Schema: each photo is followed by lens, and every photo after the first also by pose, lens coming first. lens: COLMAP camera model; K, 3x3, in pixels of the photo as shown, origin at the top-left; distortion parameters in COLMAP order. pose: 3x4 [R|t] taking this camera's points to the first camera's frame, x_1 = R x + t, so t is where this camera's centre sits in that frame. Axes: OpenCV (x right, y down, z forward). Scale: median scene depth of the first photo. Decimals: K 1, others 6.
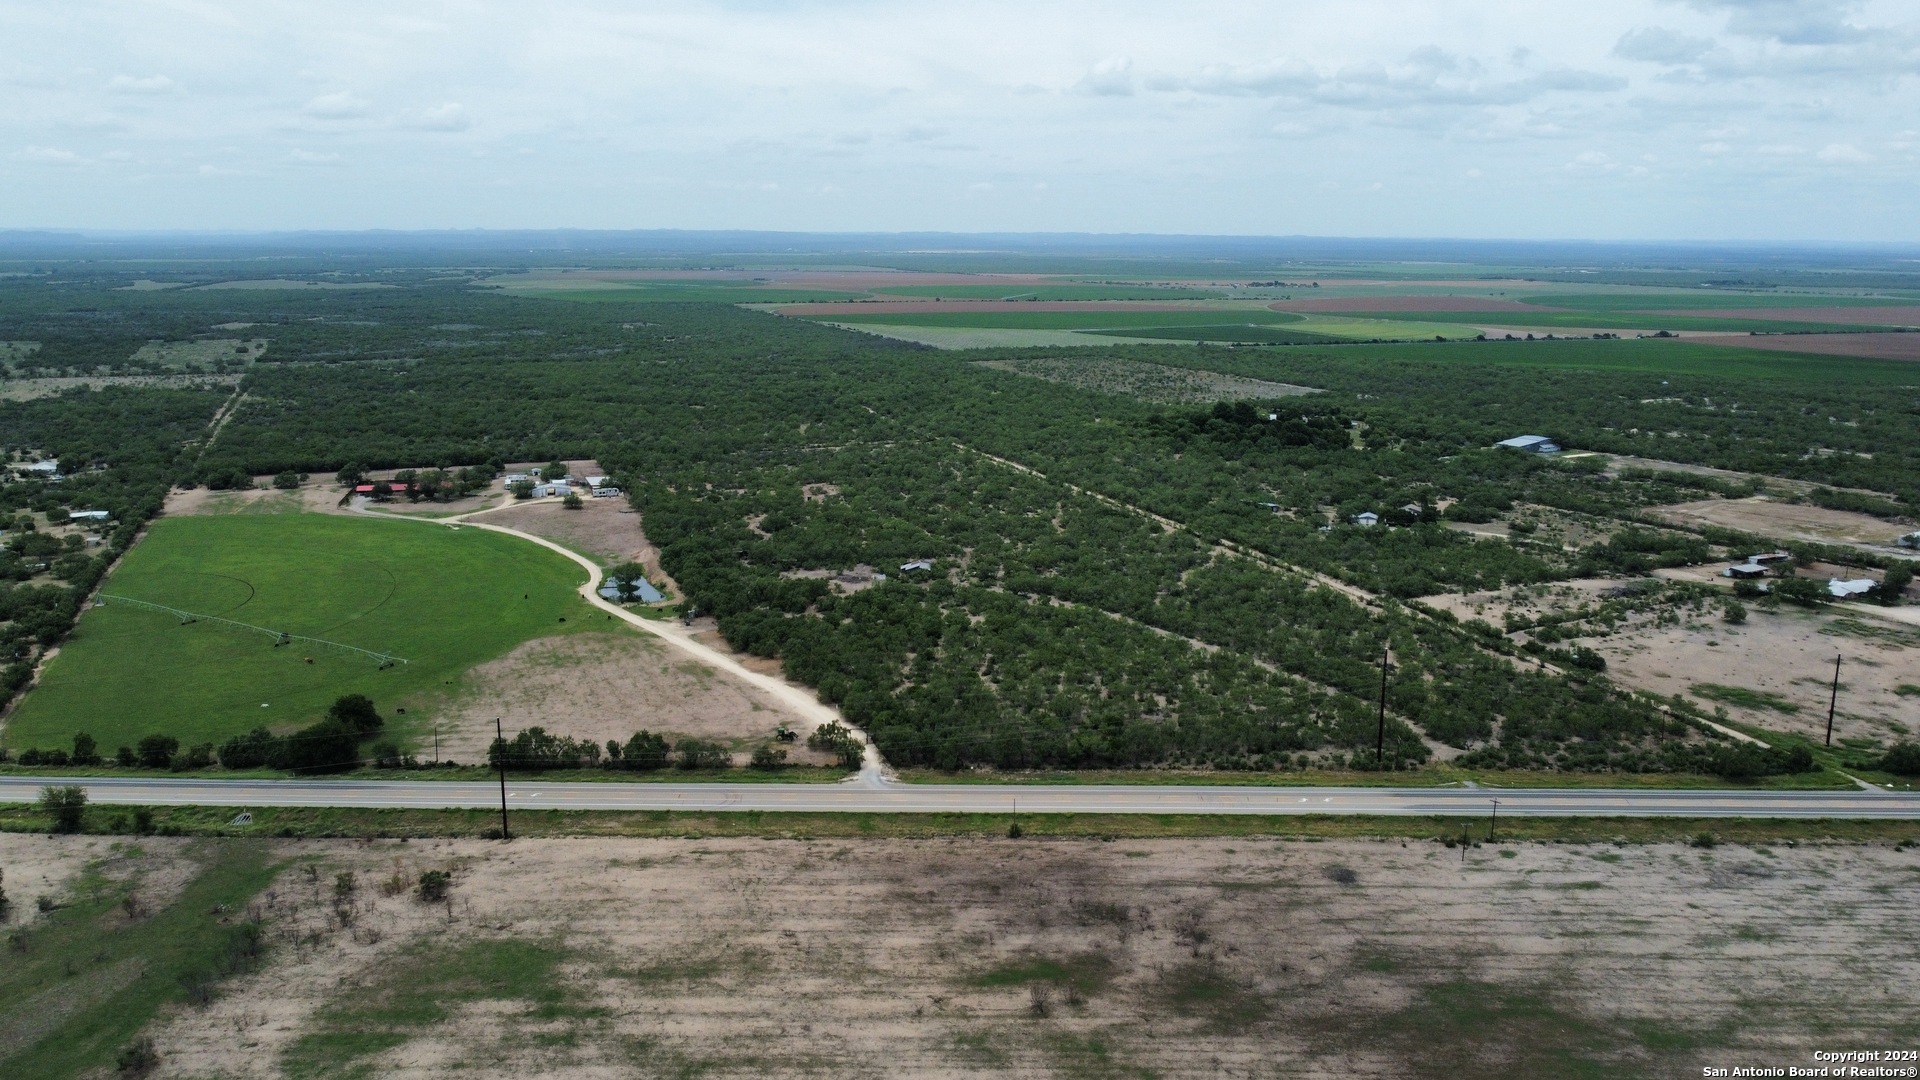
lens RADIAL K [[1455.6, 0, 960.0], [0, 1455.6, 540.0], [0, 0, 1]] dist [0.010551, -0.011716]
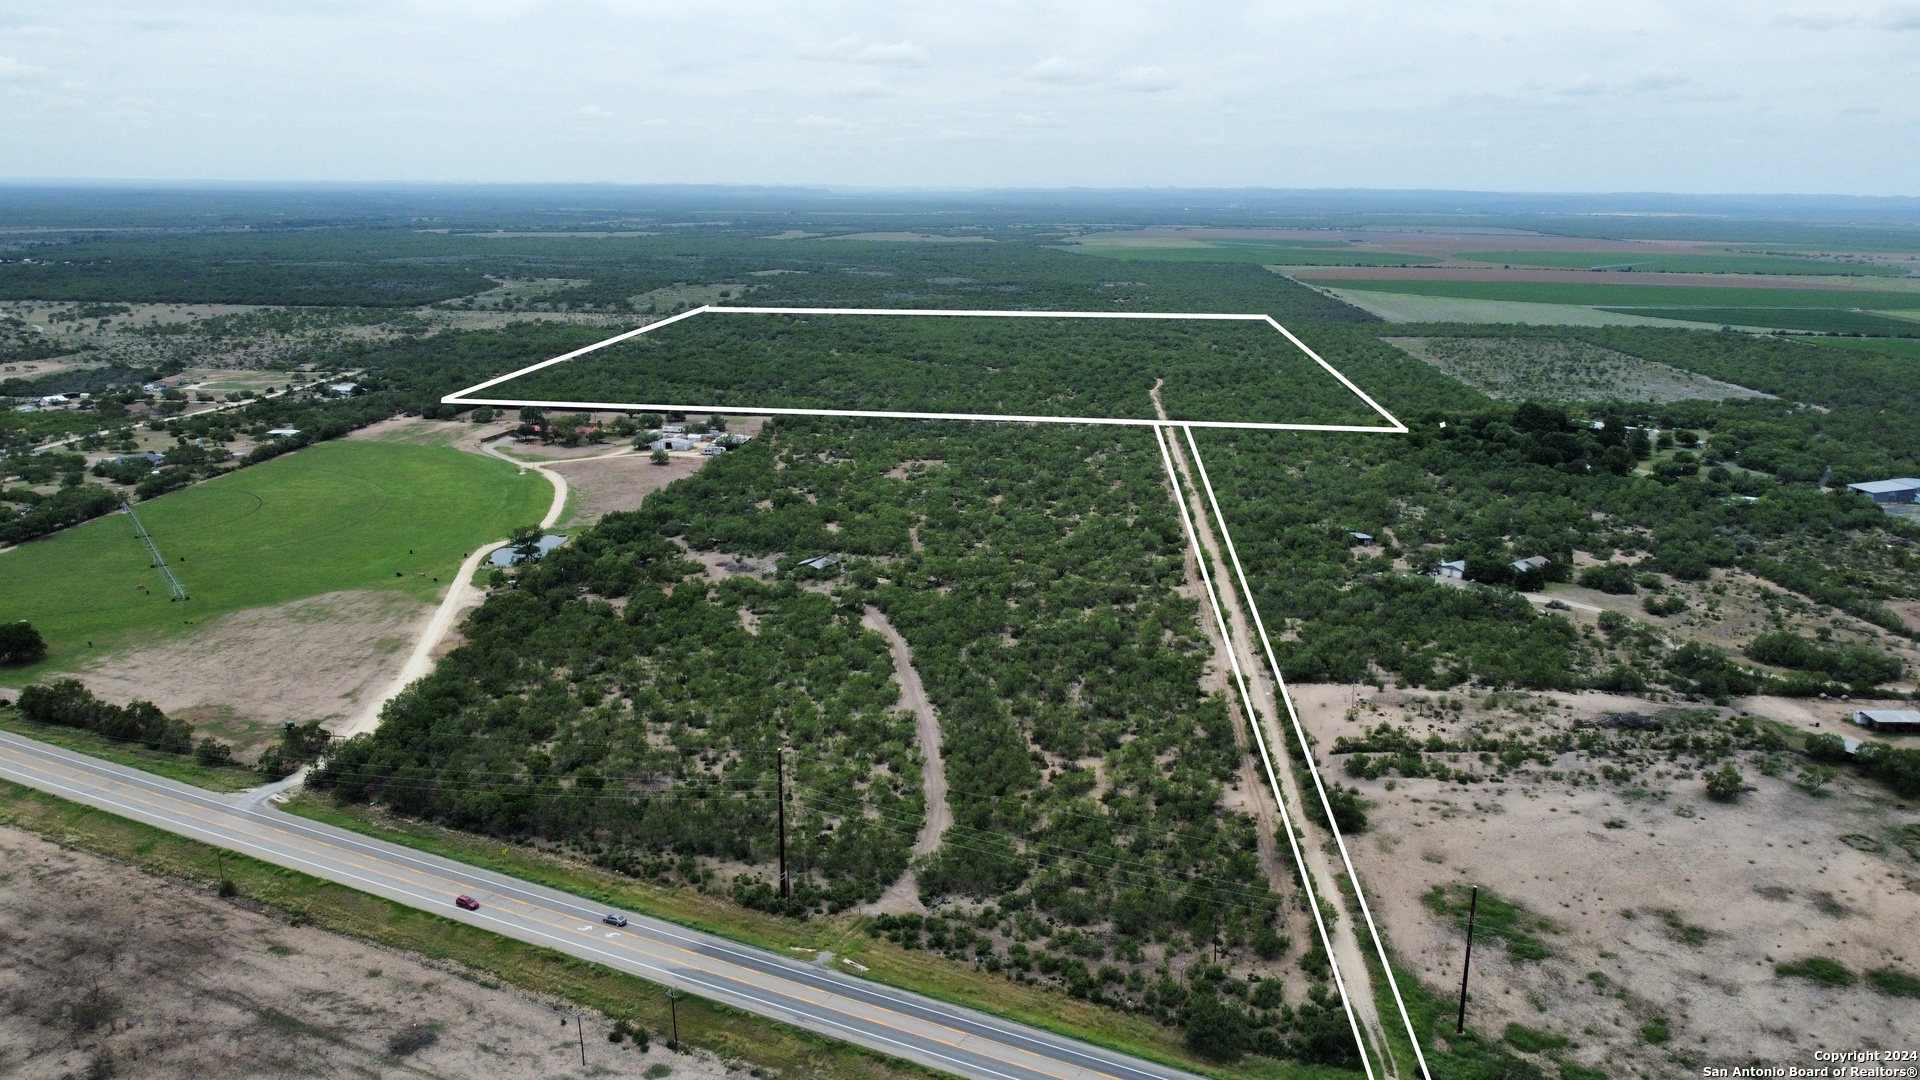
lens RADIAL K [[1455.6, 0, 960.0], [0, 1455.6, 540.0], [0, 0, 1]] dist [0.010551, -0.011716]
pose [[0.895668, 0.109831, -0.430947, 0.090901], [-0.098282, 0.993949, 0.049050, -0.010073], [0.433726, -0.001578, 0.901043, 0.050591]]
